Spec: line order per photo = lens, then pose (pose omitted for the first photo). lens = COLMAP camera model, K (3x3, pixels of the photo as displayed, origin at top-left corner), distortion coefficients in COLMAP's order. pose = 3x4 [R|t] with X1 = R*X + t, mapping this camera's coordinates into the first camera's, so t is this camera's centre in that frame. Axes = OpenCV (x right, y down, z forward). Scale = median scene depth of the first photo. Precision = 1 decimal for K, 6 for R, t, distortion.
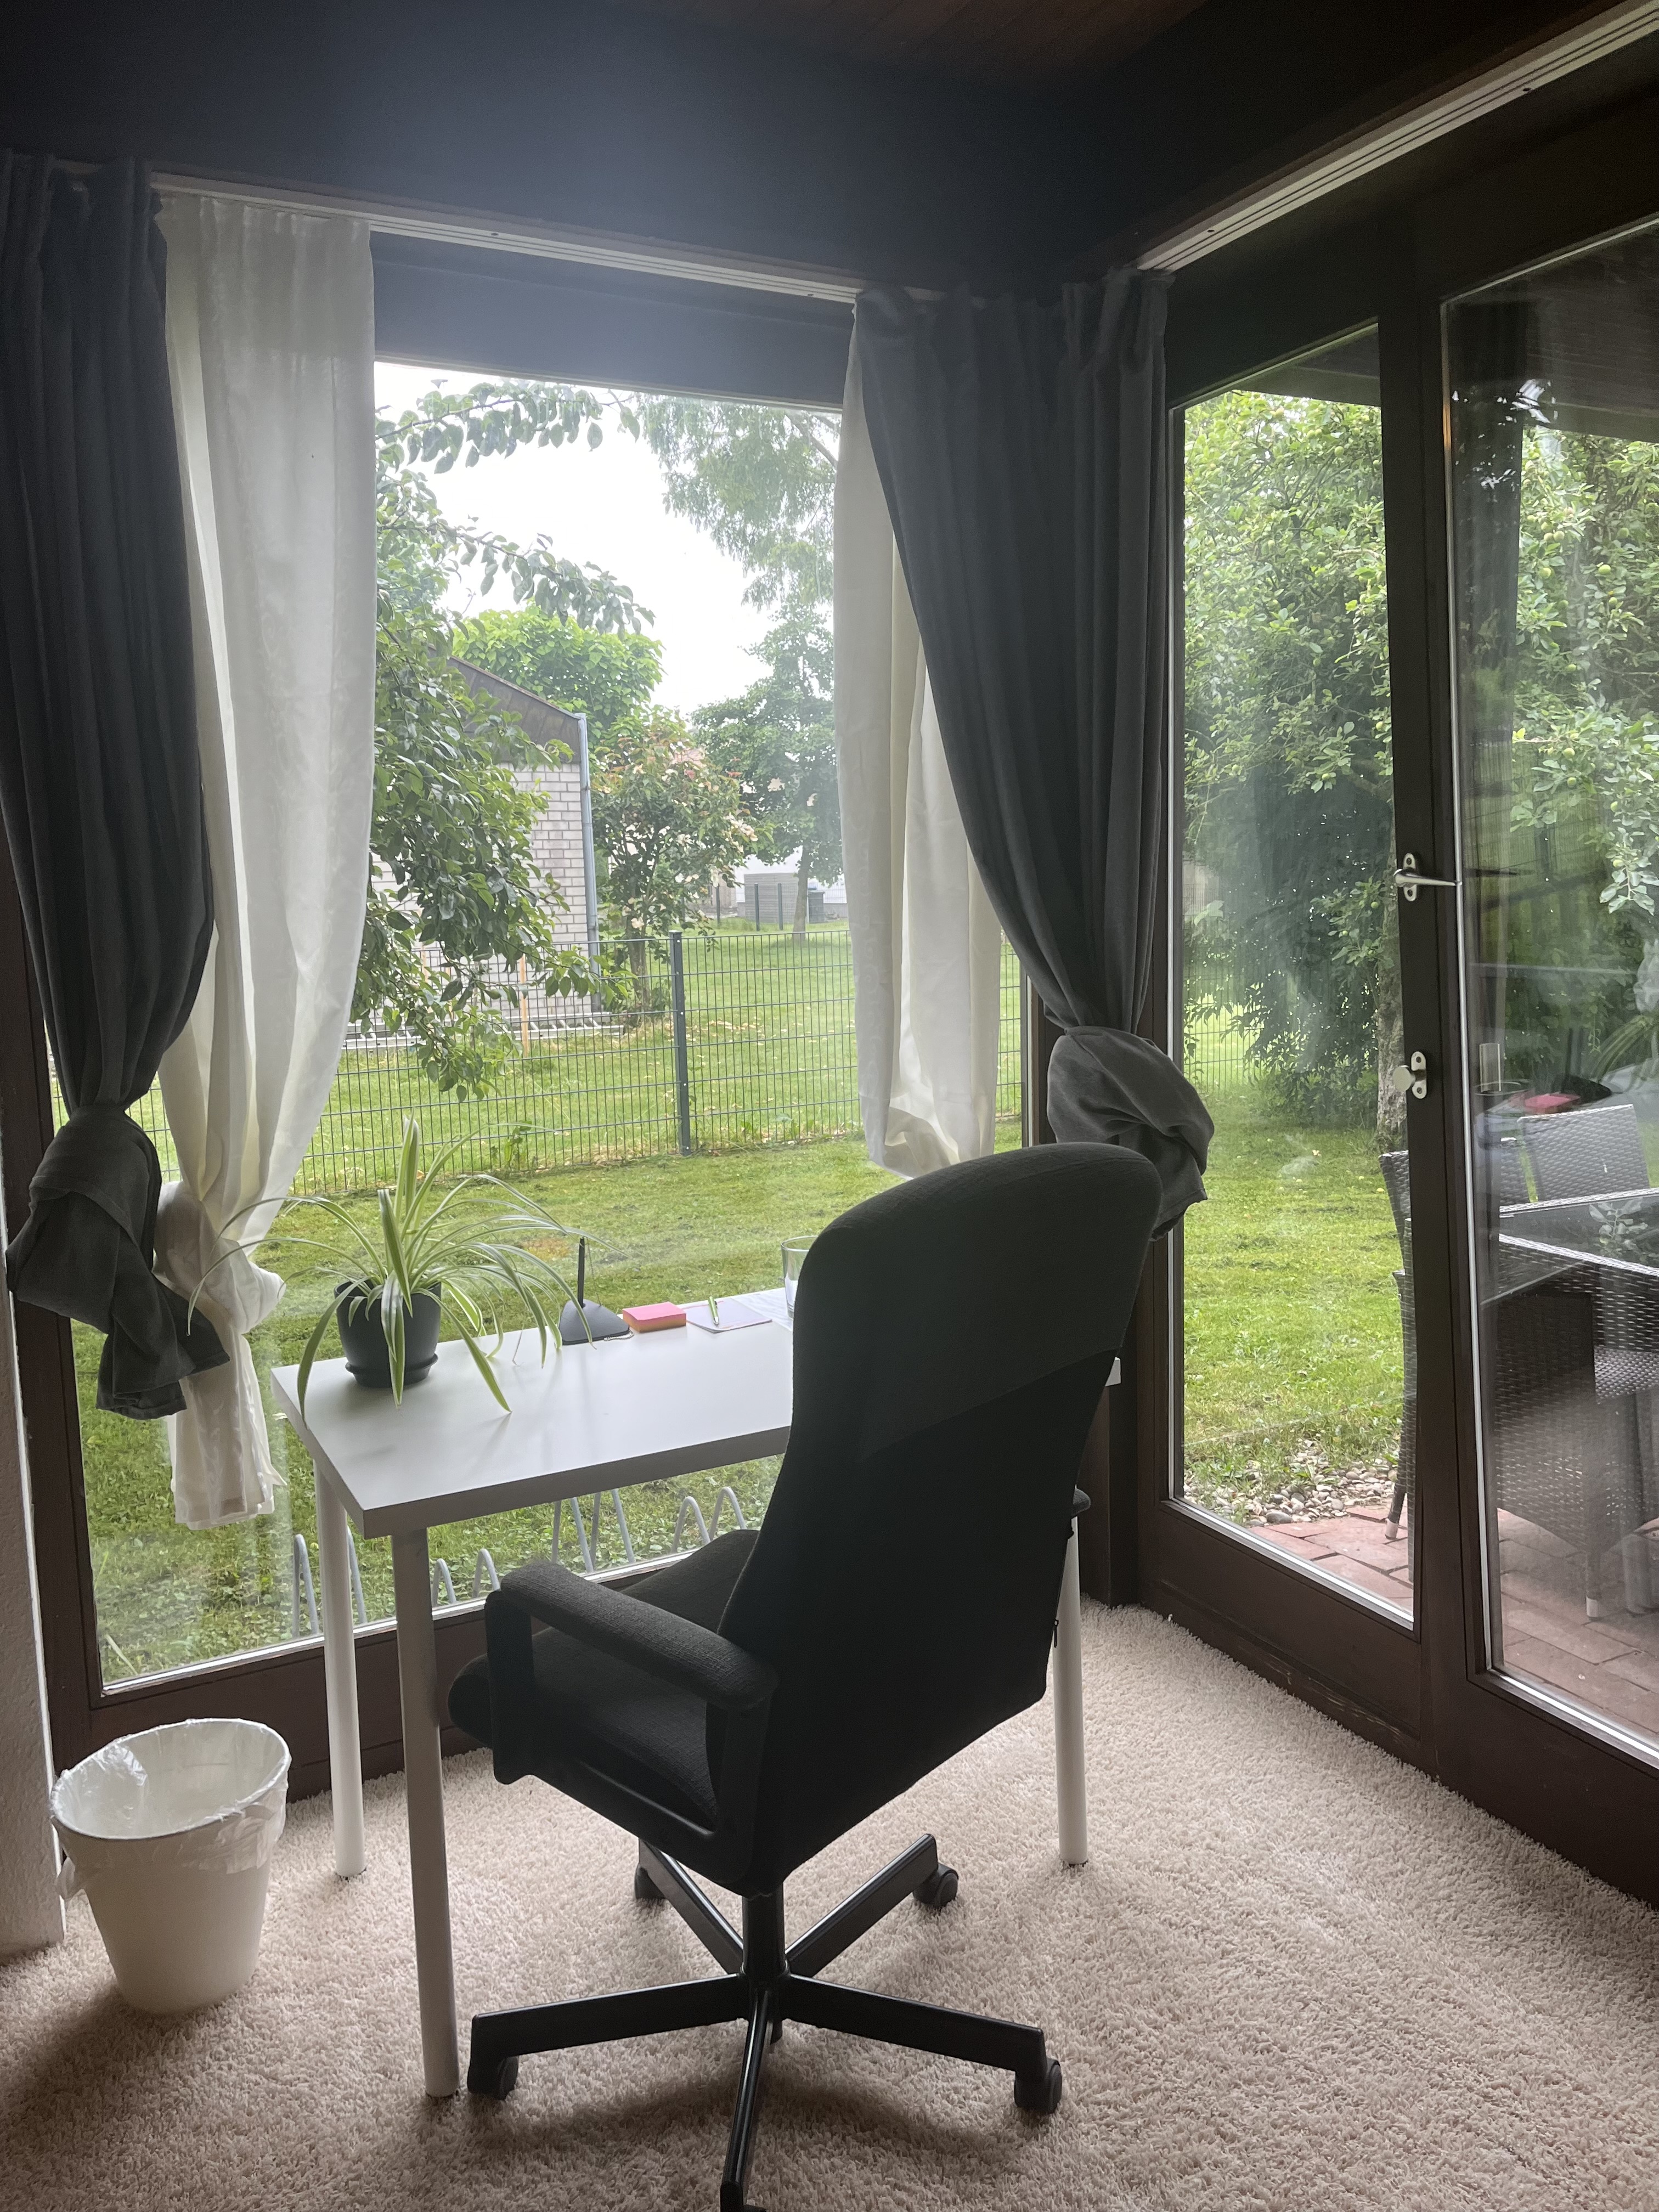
lens RADIAL K [[1680.7, 0, 829.5], [0, 1680.7, 1106.0], [0, 0, 1]] dist [0.039928, -0.004576]
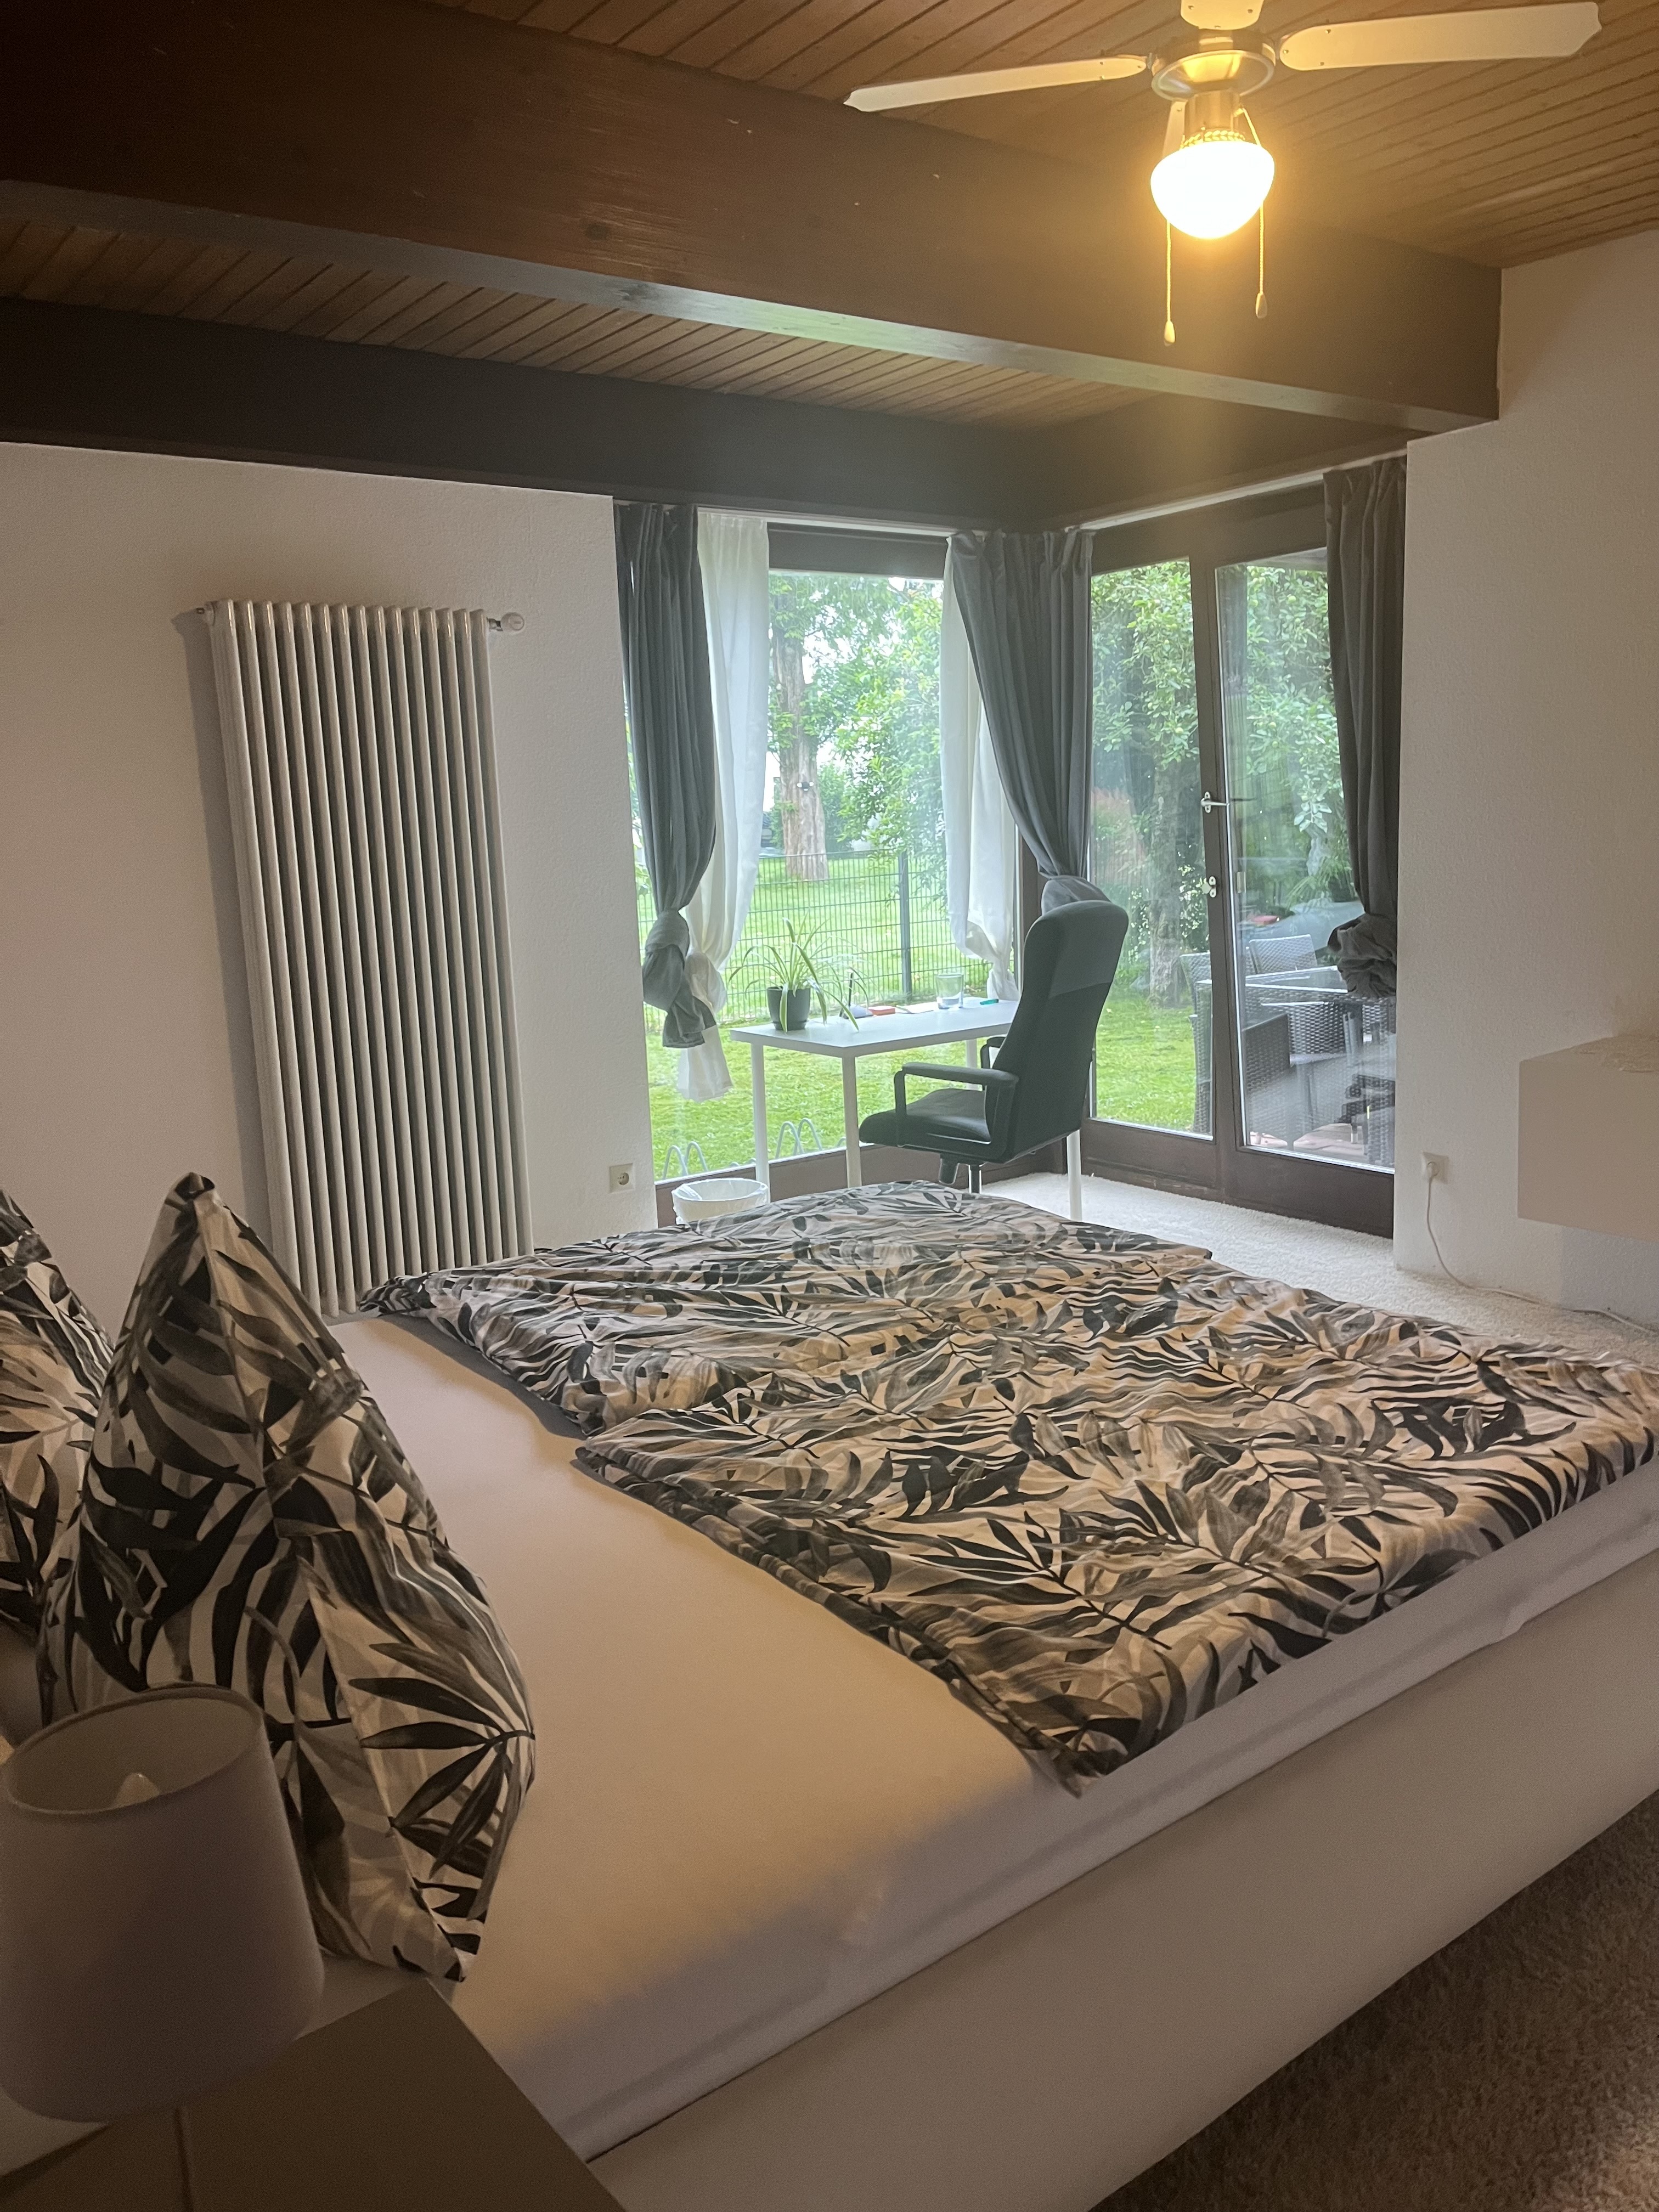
lens RADIAL K [[1648.2, 0, 858.4], [0, 1648.2, 1111.6], [0, 0, 1]] dist [0.065987, -0.001404]
pose [[0.986527, -0.043150, 0.157805, -0.426911], [0.037397, 0.998530, 0.039245, 0.153853], [-0.159267, -0.032814, 0.986690, -0.998775]]
